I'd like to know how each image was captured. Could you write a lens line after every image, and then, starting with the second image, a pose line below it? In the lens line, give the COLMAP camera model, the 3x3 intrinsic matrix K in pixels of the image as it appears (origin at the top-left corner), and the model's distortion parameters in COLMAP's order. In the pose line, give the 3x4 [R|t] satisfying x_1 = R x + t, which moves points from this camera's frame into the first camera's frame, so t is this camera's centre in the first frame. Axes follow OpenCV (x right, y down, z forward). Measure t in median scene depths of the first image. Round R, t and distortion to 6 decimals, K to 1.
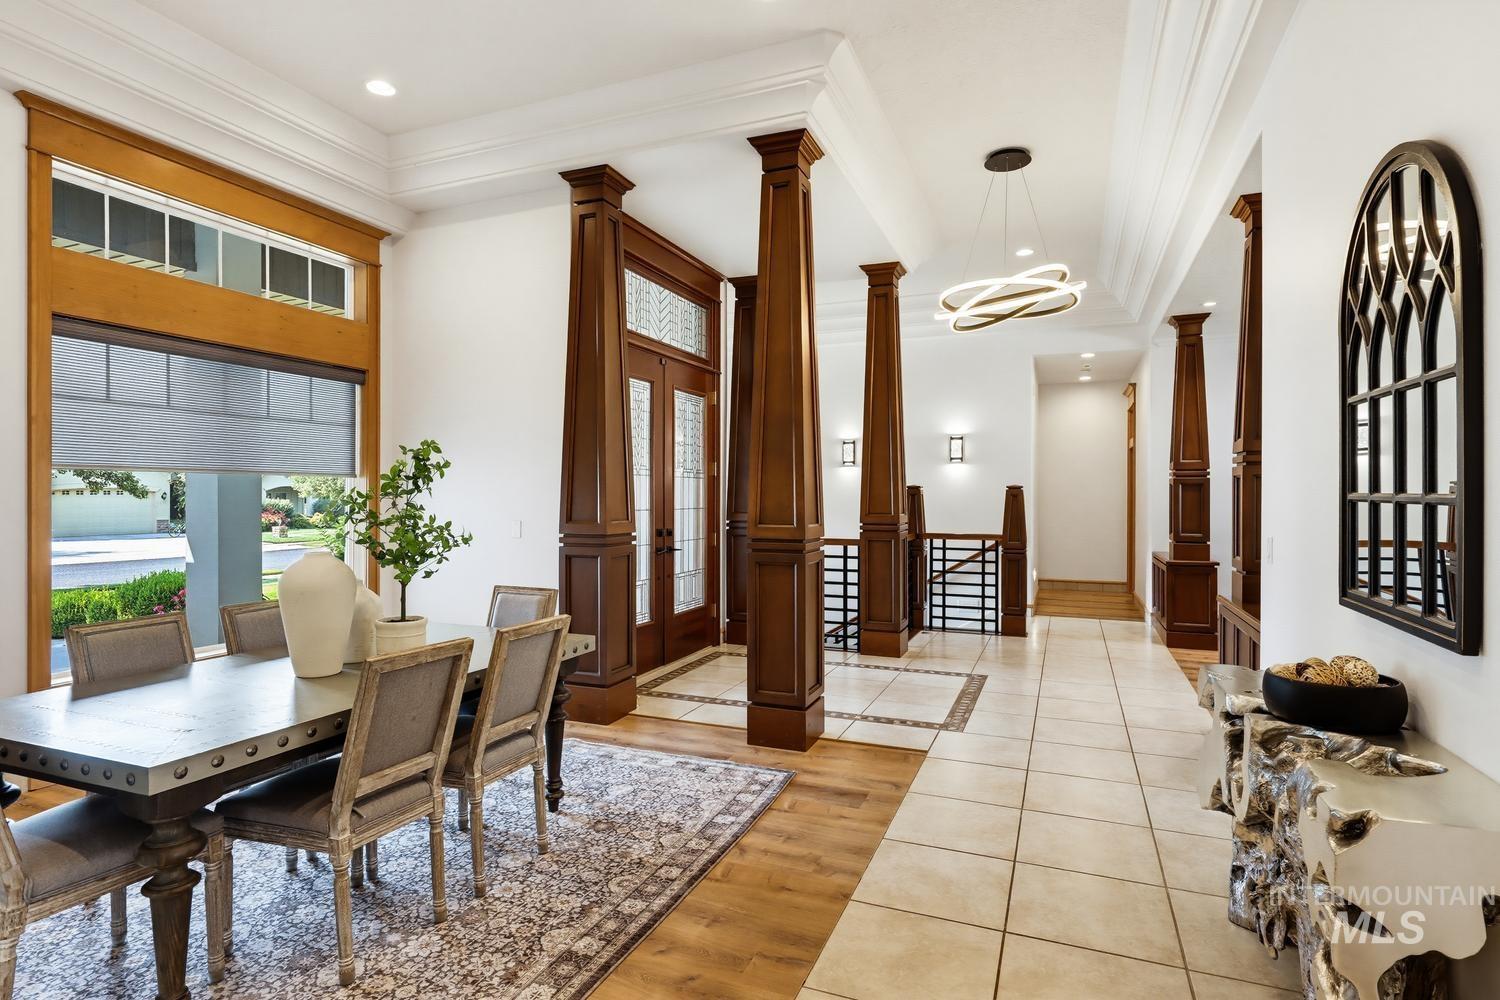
lens RADIAL K [[773.3, 0, 751.7], [0, 773.3, 499.7], [0, 0, 1]] dist [0.009473, -0.001558]
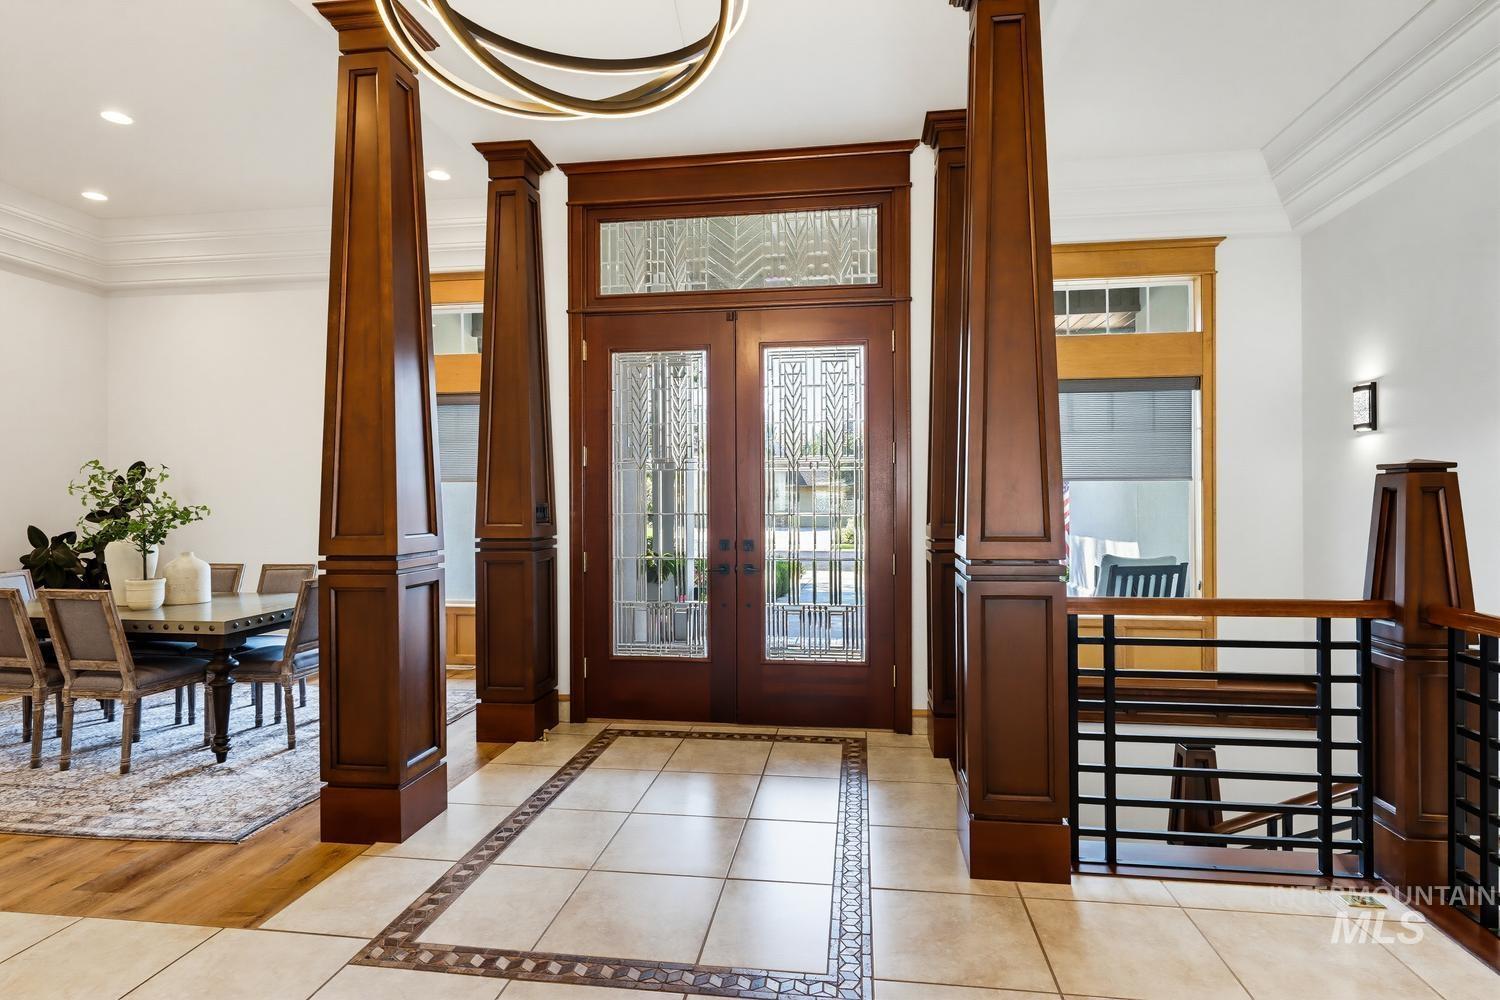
lens RADIAL K [[773.3, 0, 757.4], [0, 773.3, 492.6], [0, 0, 1]] dist [0.009473, -0.001558]
pose [[0.263075, -0.009500, -0.964729, 0.751908], [-0.008898, 0.999885, -0.012273, 0.004708], [0.964734, 0.011813, 0.262960, 1.027467]]
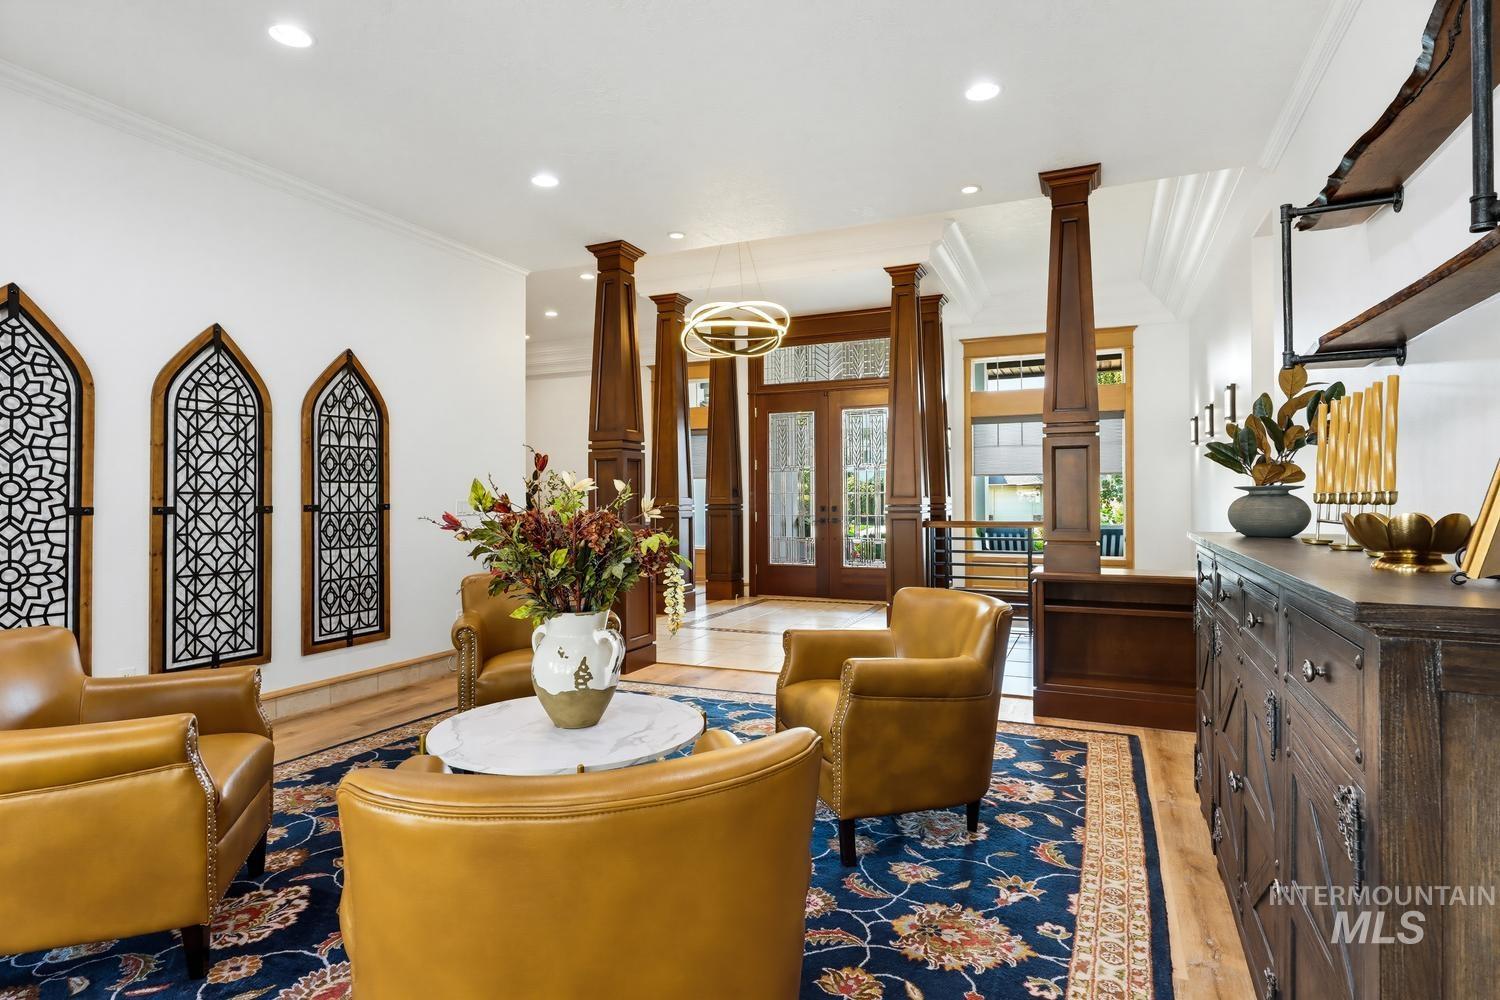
lens RADIAL K [[798.9, 0, 748.3], [0, 798.9, 507.6], [0, 0, 1]] dist [0.000970, -0.001595]
pose [[-0.019412, 0.002168, -0.999809, 1.739660], [-0.007686, 0.999968, 0.002318, 0.048265], [0.999782, 0.007729, -0.019395, 1.091392]]
